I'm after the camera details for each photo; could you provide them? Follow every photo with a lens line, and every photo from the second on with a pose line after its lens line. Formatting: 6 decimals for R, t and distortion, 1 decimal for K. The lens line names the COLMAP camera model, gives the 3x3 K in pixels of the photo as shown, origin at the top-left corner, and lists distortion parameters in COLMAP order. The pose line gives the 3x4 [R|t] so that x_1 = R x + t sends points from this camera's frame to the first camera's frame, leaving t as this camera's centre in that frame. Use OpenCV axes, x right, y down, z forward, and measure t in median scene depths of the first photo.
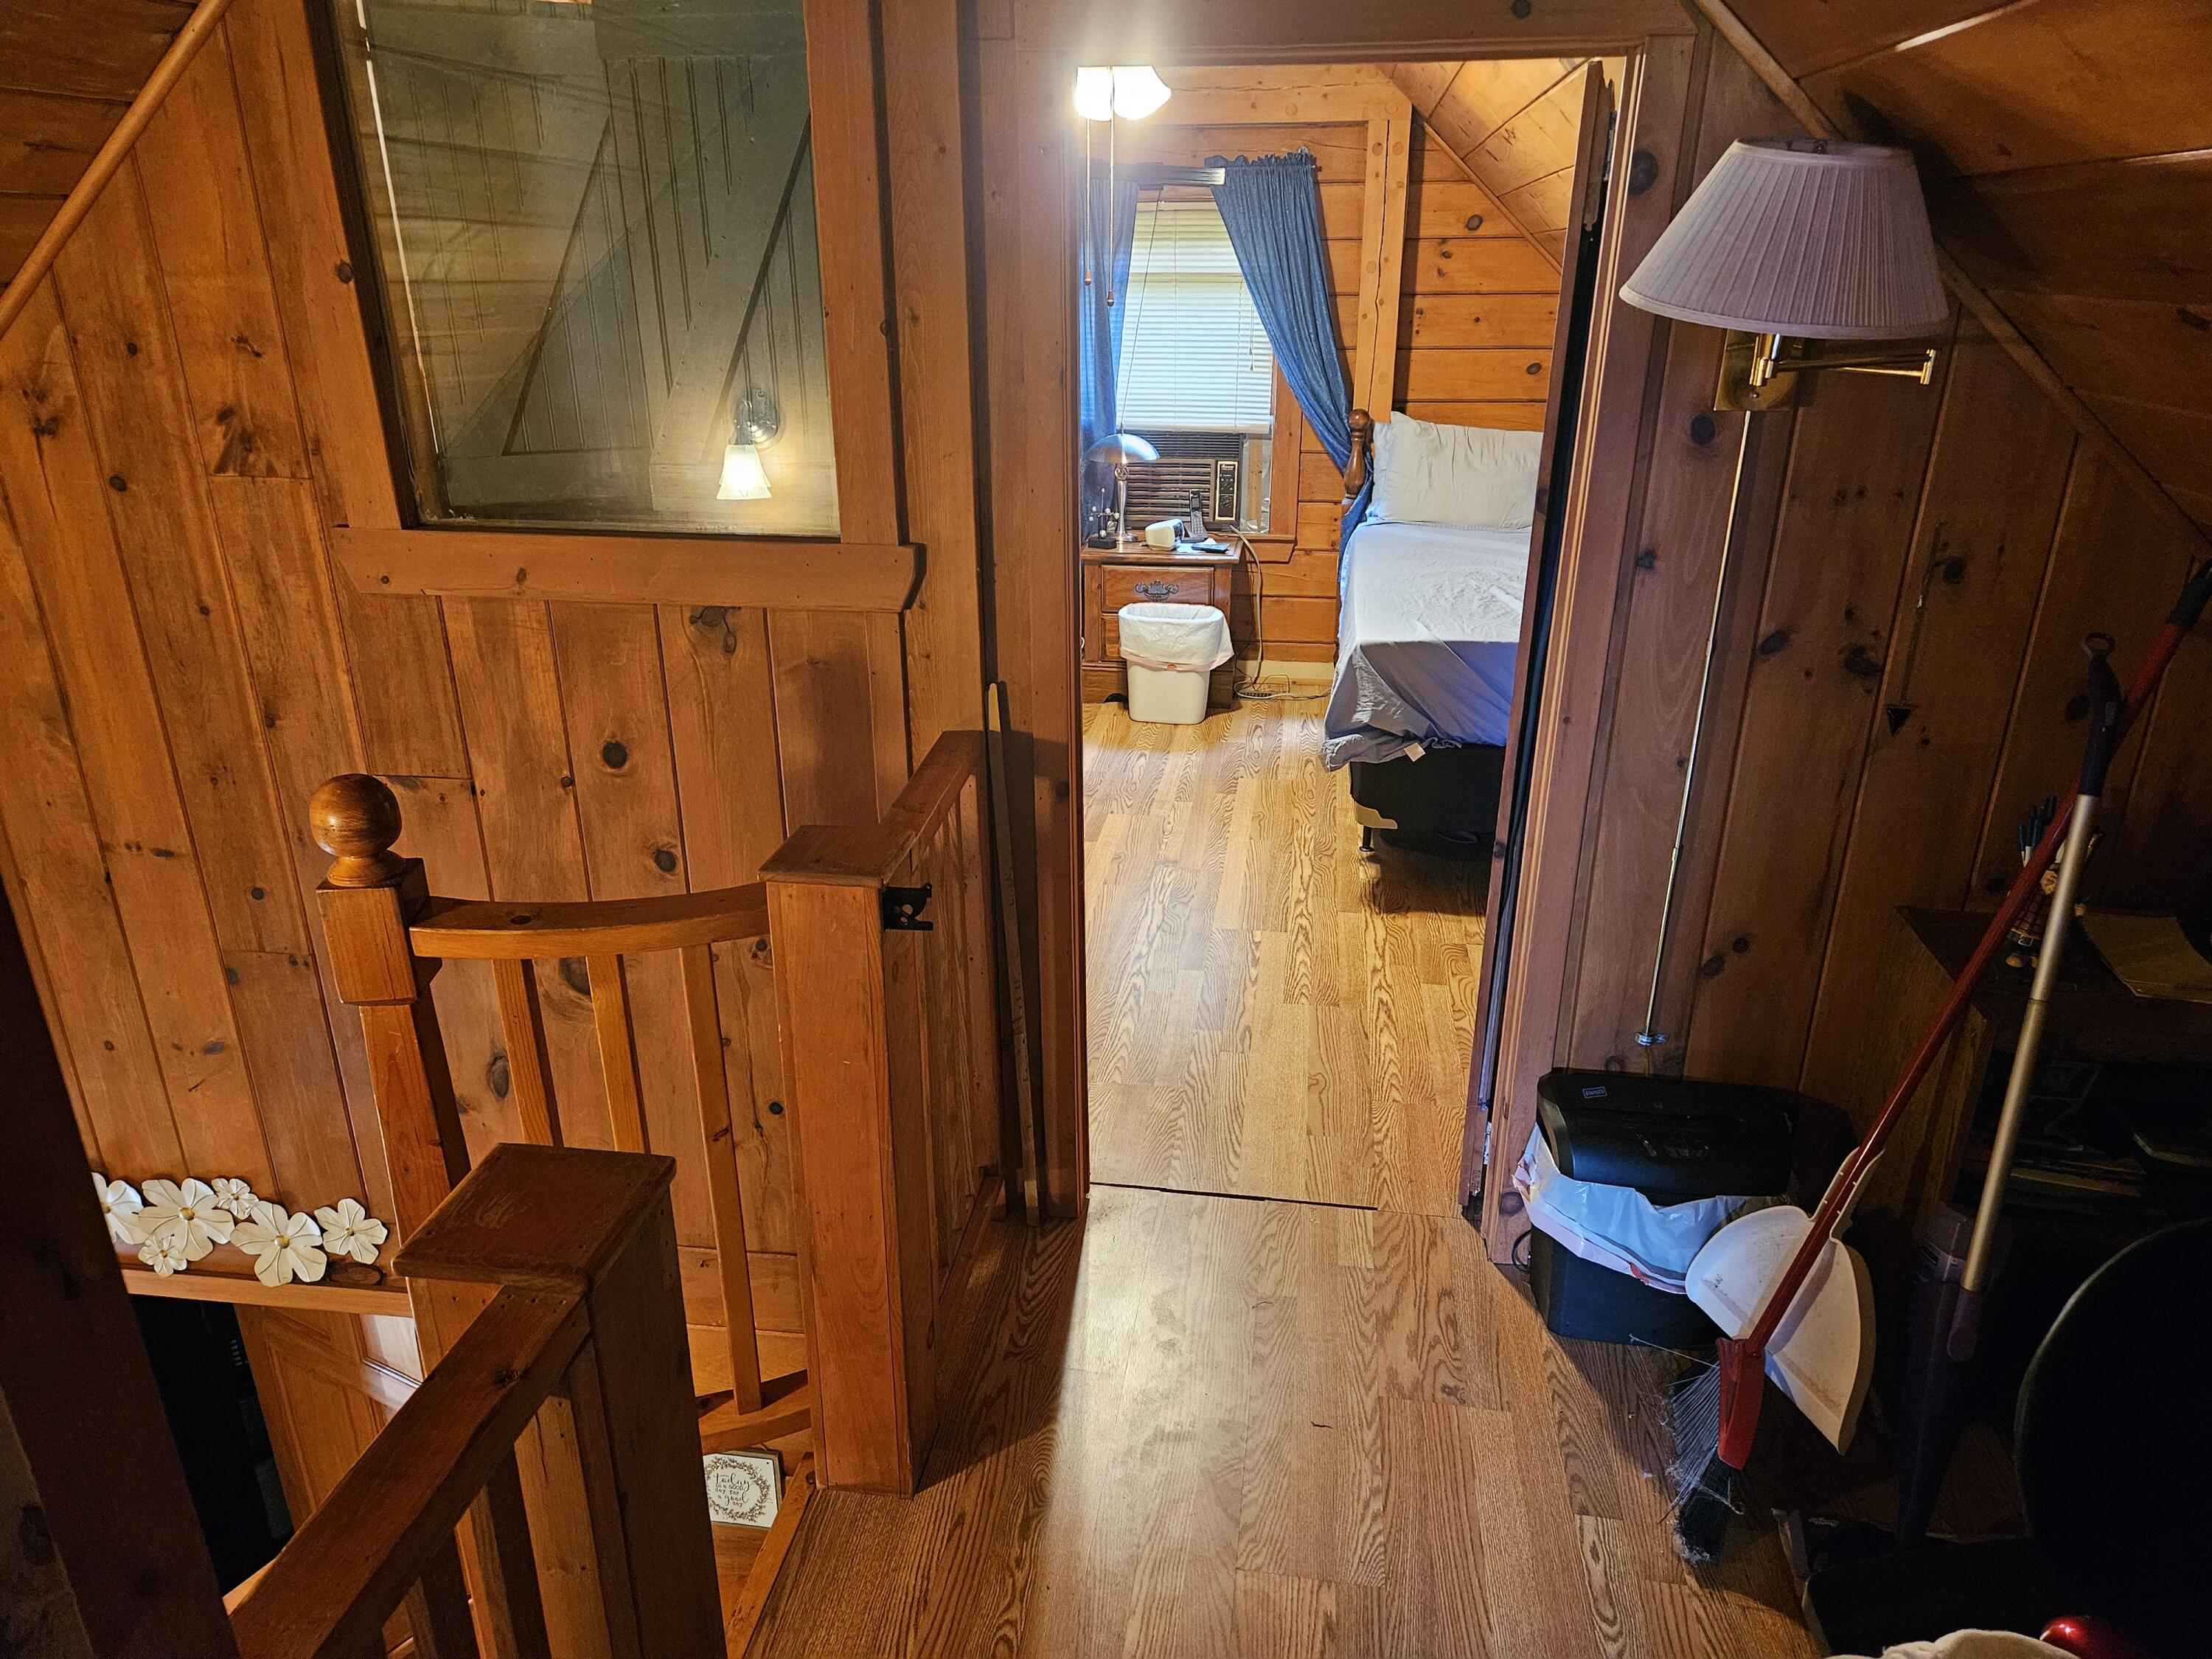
lens RADIAL K [[1476.7, 0, 1103.5], [0, 1476.7, 832.2], [0, 0, 1]] dist [0.073428, -0.050973]
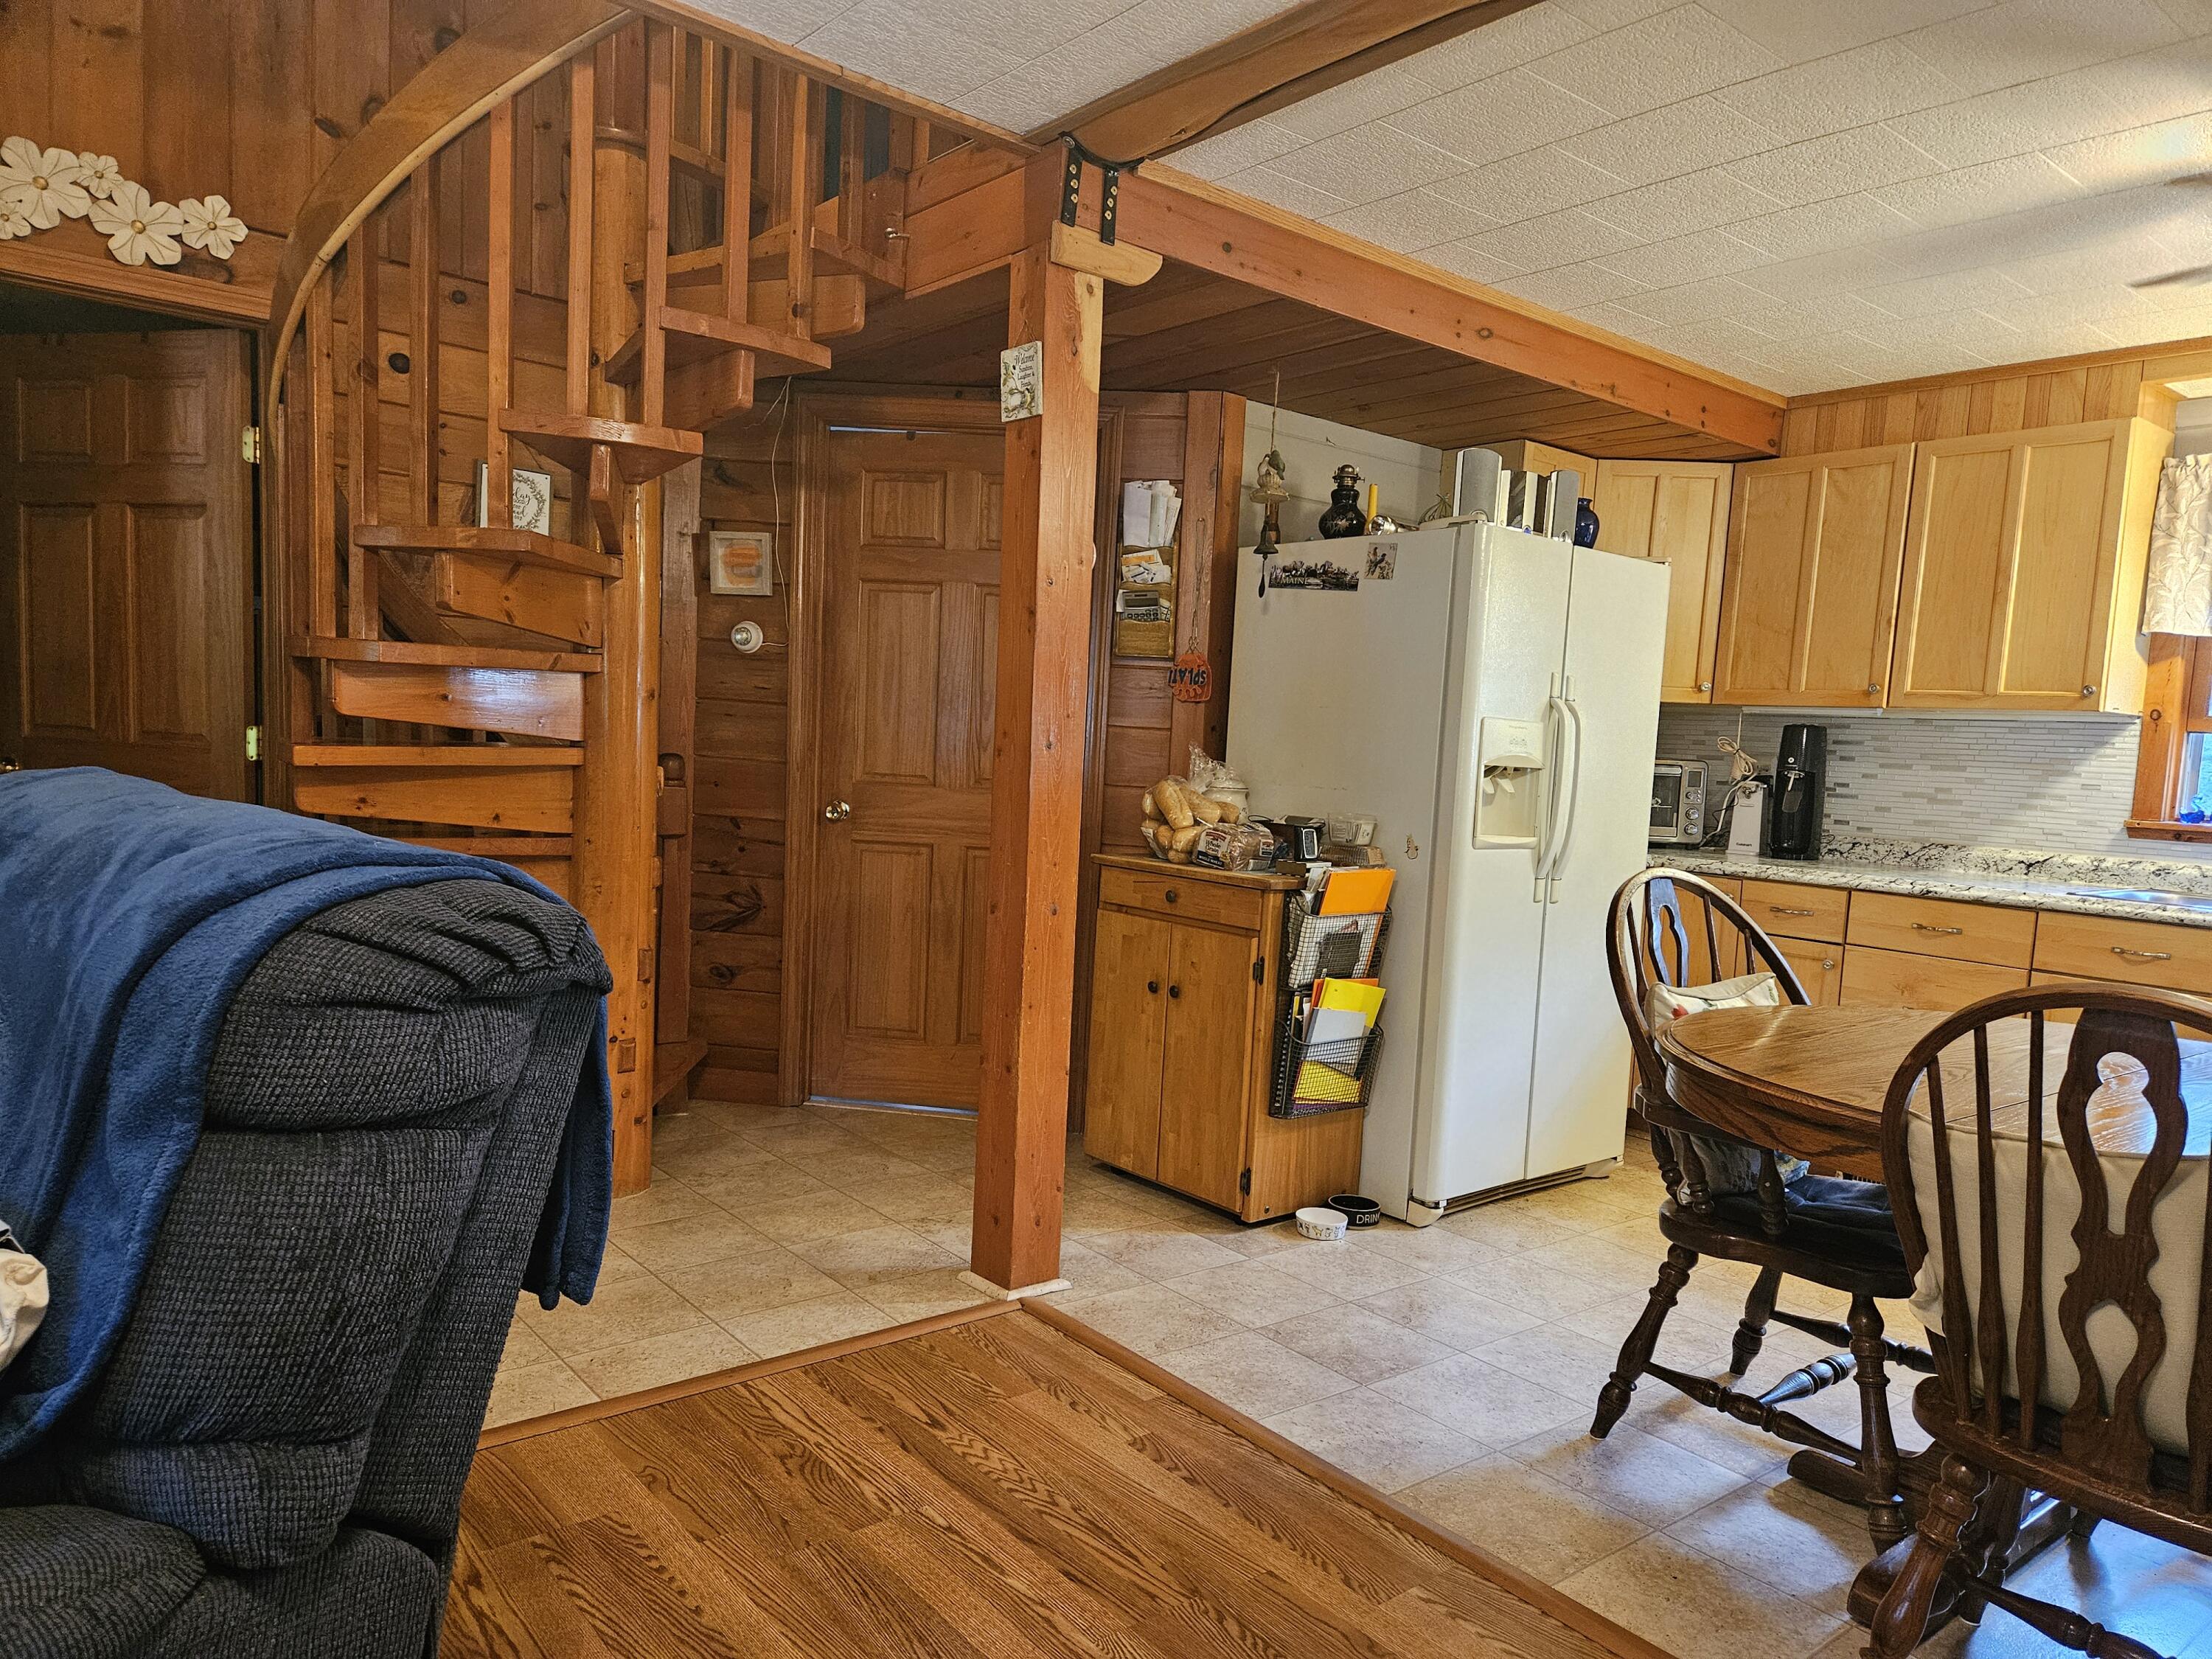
lens RADIAL K [[1476.7, 0, 1097.1], [0, 1476.7, 869.0], [0, 0, 1]] dist [0.073428, -0.050973]
pose [[0.689056, -0.022355, 0.724363, -0.915972], [0.213766, 0.961322, -0.173679, 1.155574], [-0.692464, 0.274519, 0.667183, -0.206066]]
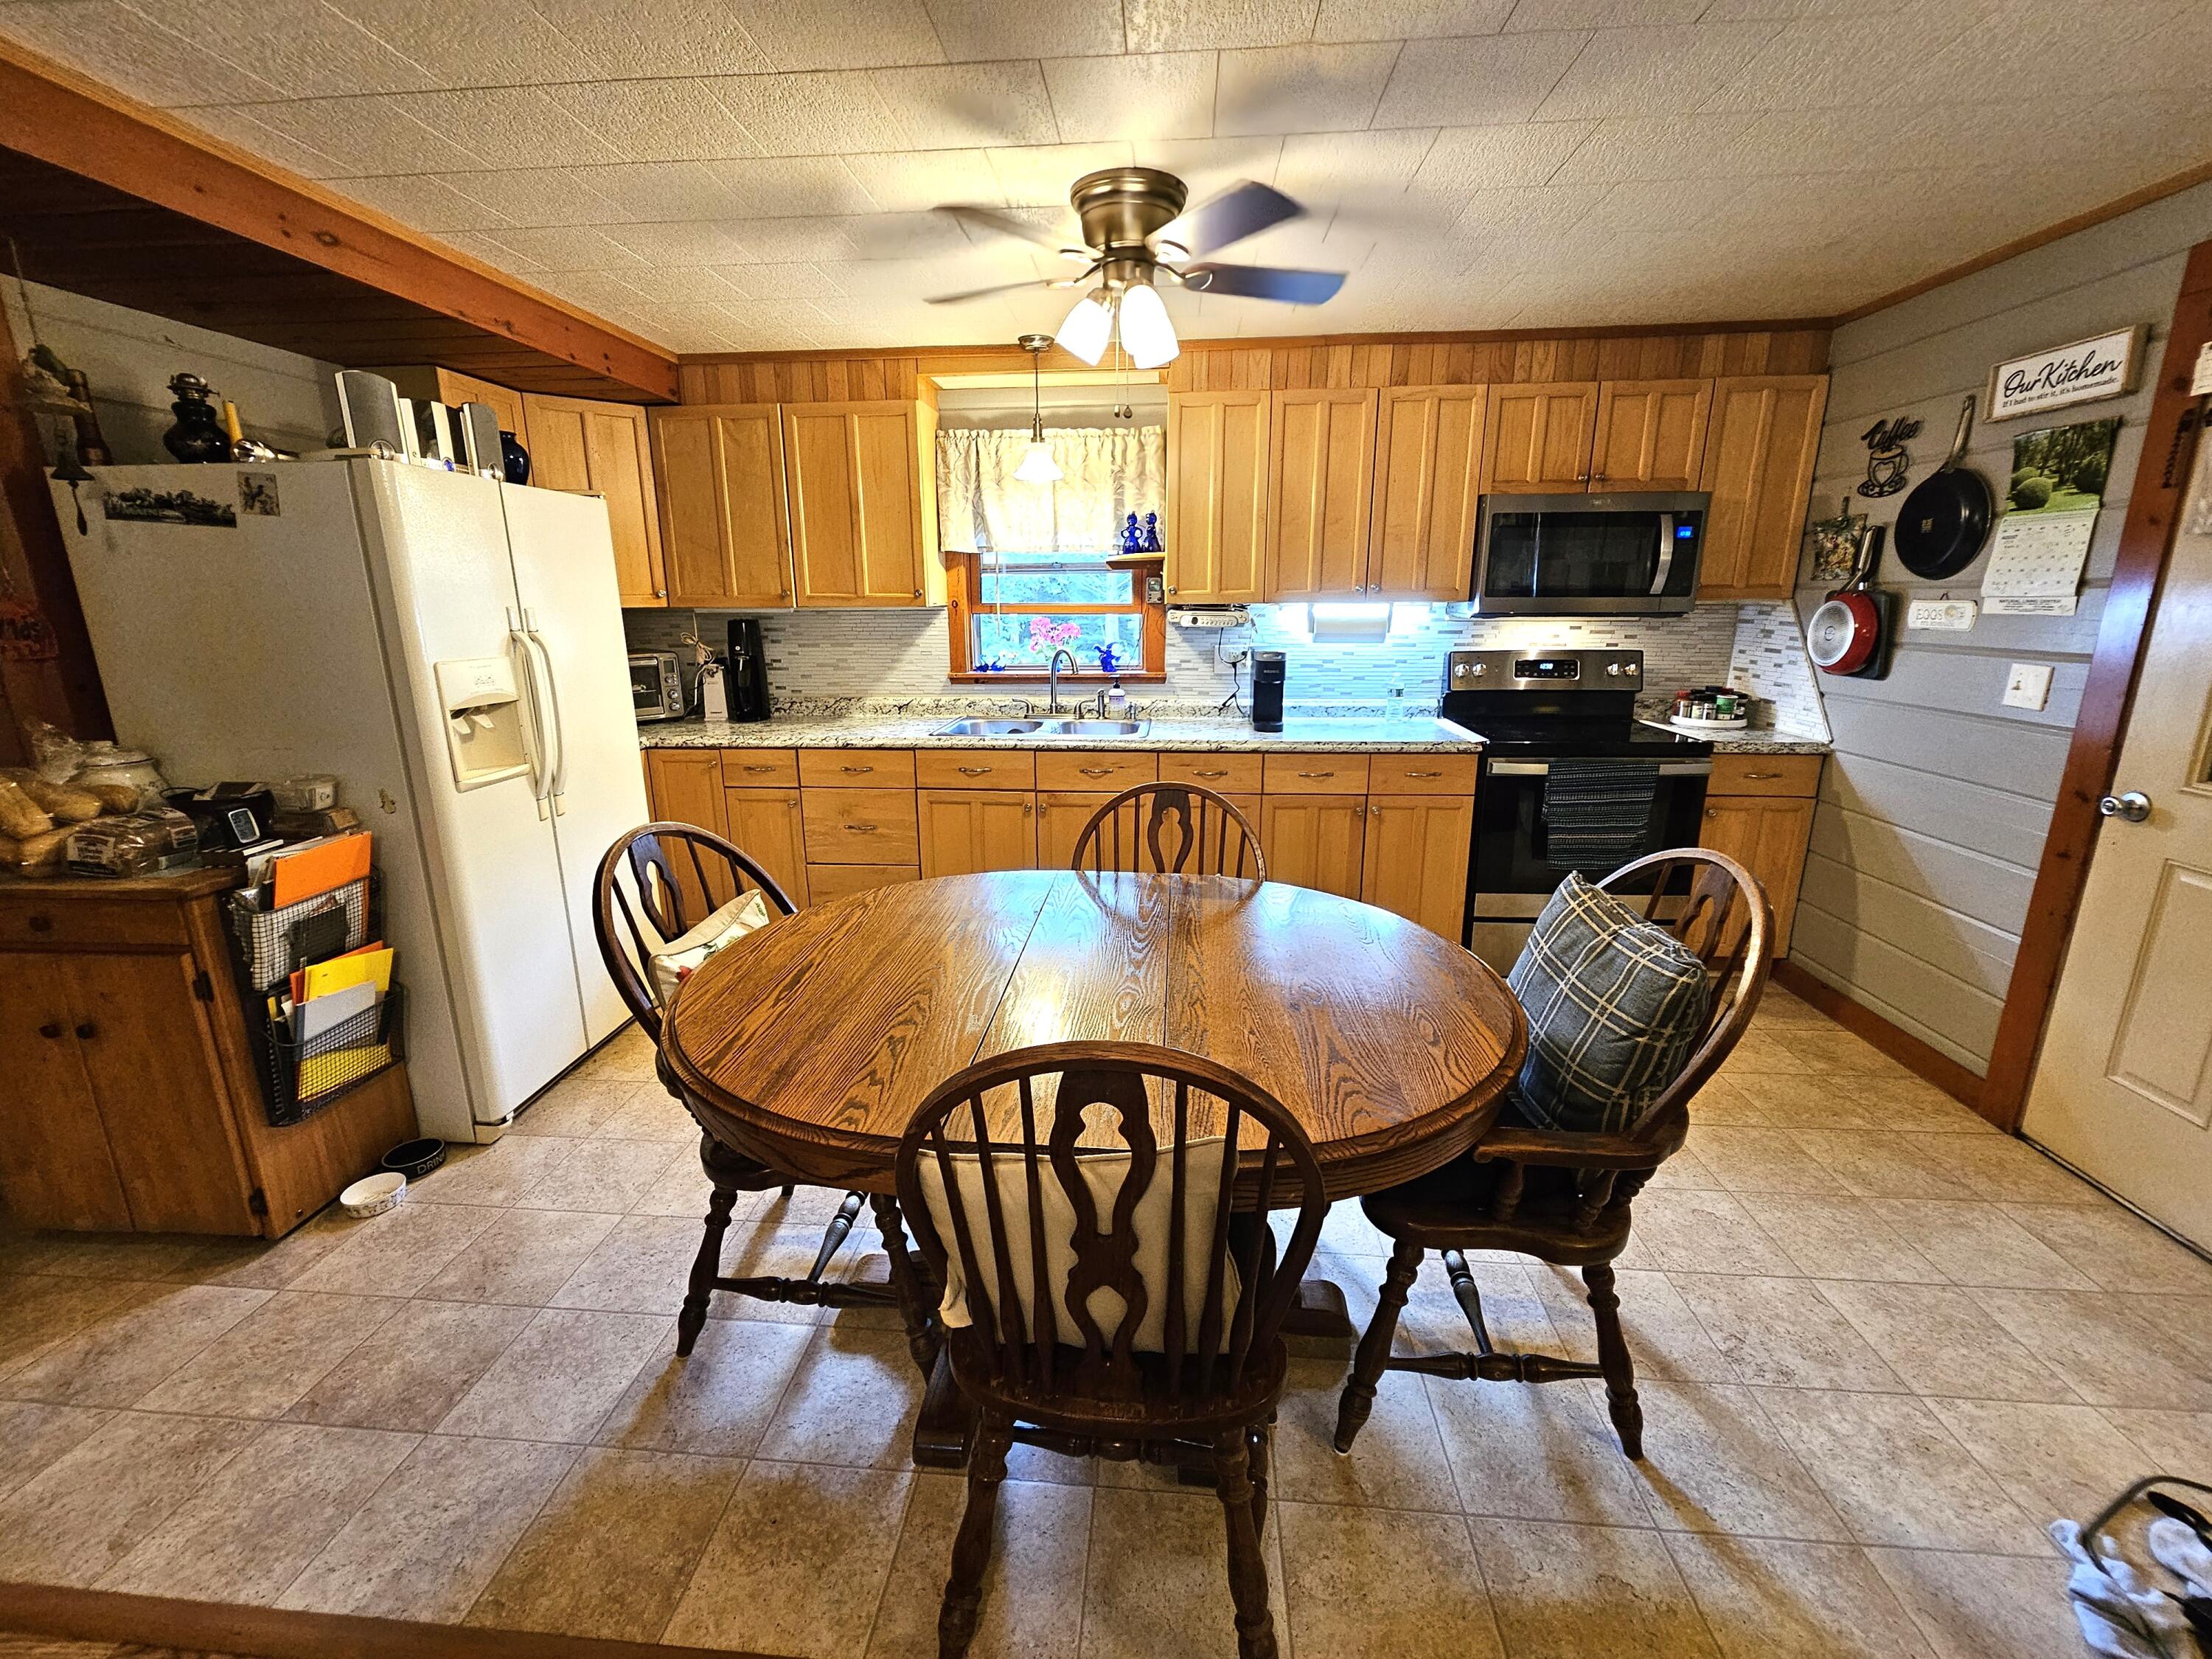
lens RADIAL K [[918.7, 0, 1093.4], [0, 918.7, 814.9], [0, 0, 1]] dist [0.003067, 0.000171]
pose [[-0.030454, -0.228703, 0.973020, -0.566559], [0.377261, 0.898839, 0.223075, 1.031571], [-0.925606, 0.373876, 0.058908, -0.135809]]
